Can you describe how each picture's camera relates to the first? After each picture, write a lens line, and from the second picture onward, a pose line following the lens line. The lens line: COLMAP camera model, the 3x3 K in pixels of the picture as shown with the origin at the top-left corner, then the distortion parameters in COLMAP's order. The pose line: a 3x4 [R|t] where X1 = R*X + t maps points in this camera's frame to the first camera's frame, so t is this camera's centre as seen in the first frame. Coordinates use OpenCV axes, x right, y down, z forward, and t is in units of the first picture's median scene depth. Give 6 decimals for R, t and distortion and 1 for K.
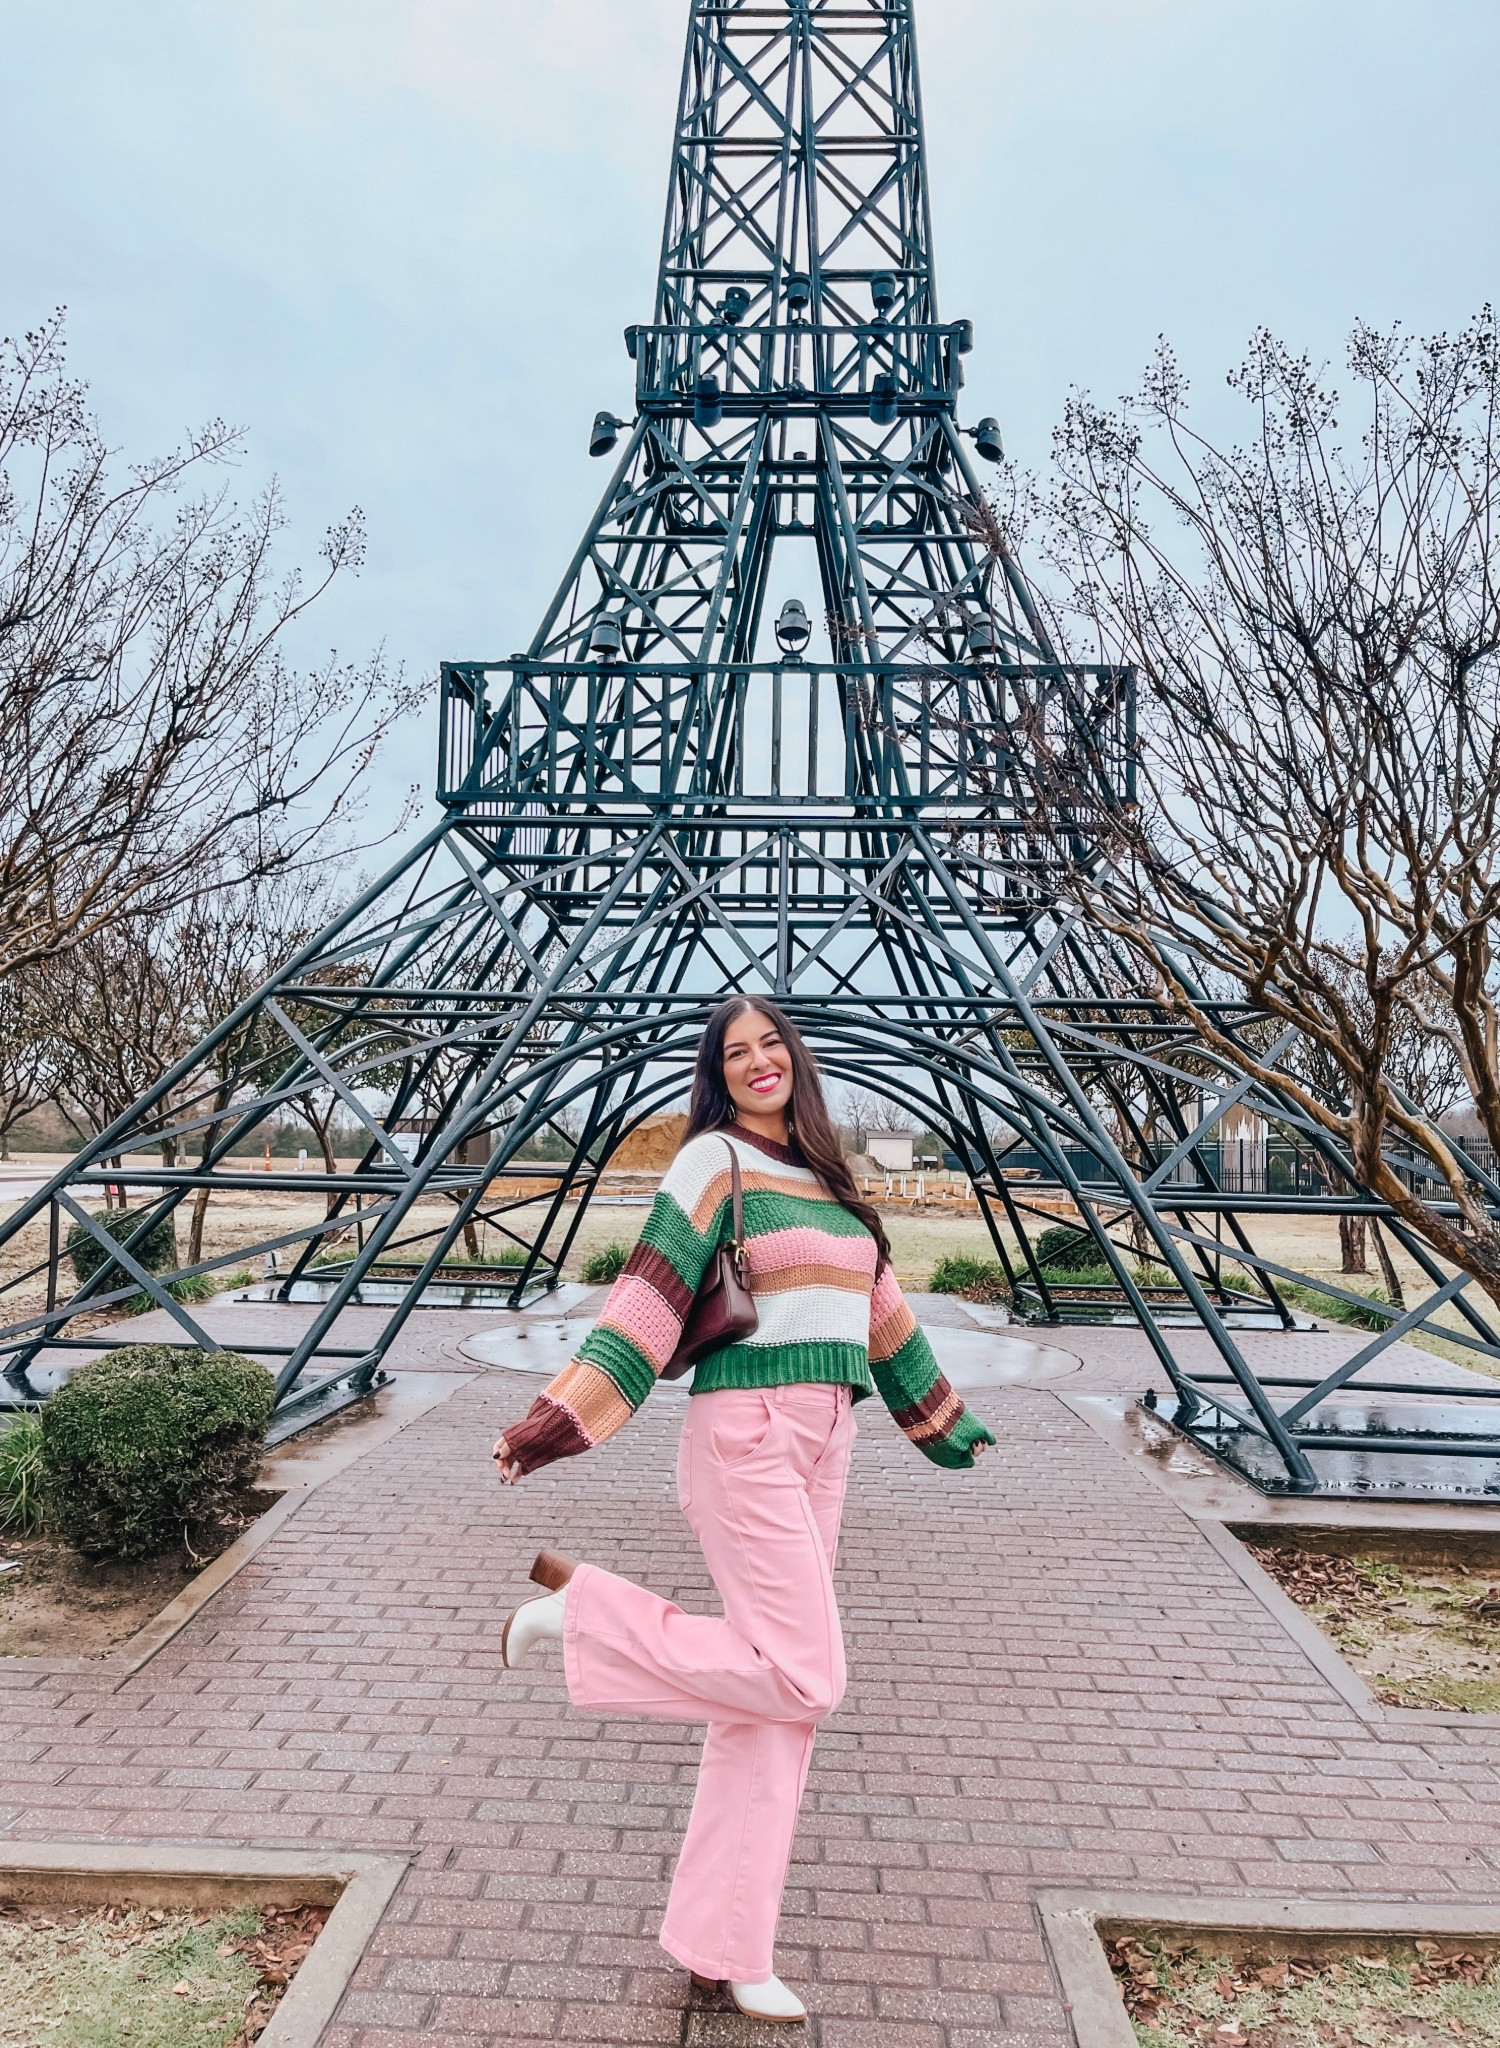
lens RADIAL K [[1563.2, 0, 763.5], [0, 1563.2, 1037.1], [0, 0, 1]] dist [0.020870, -0.021503]
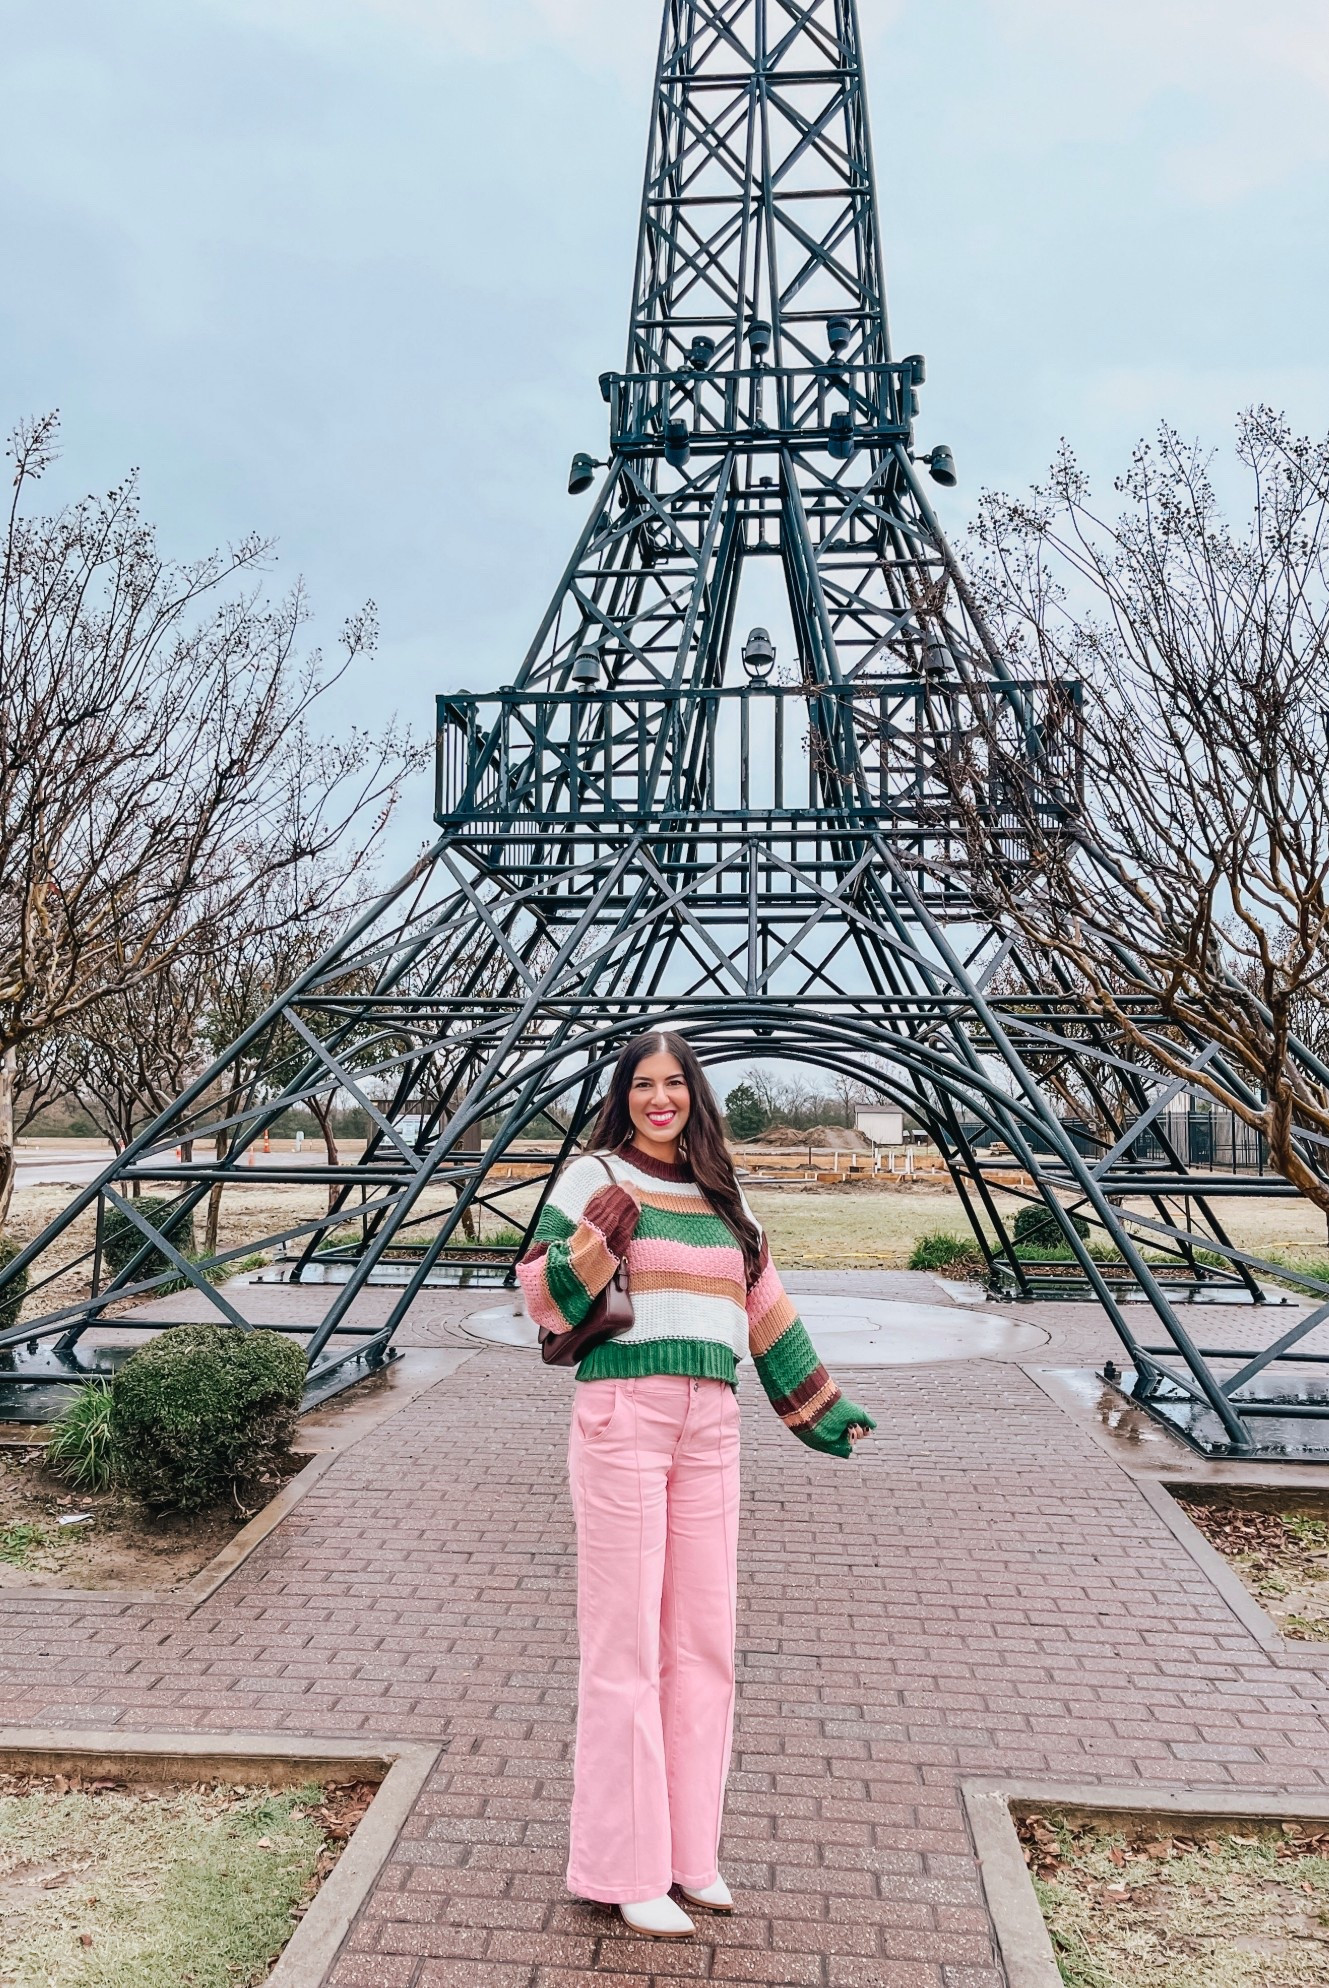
lens RADIAL K [[1630.7, 0, 657.7], [0, 1630.7, 978.4], [0, 0, 1]] dist [0.010908, 0.017737]
pose [[0.997963, -0.018203, -0.061135, 0.014339], [0.017404, 0.999756, -0.013571, -0.024771], [0.061367, 0.012479, 0.998037, -0.125722]]
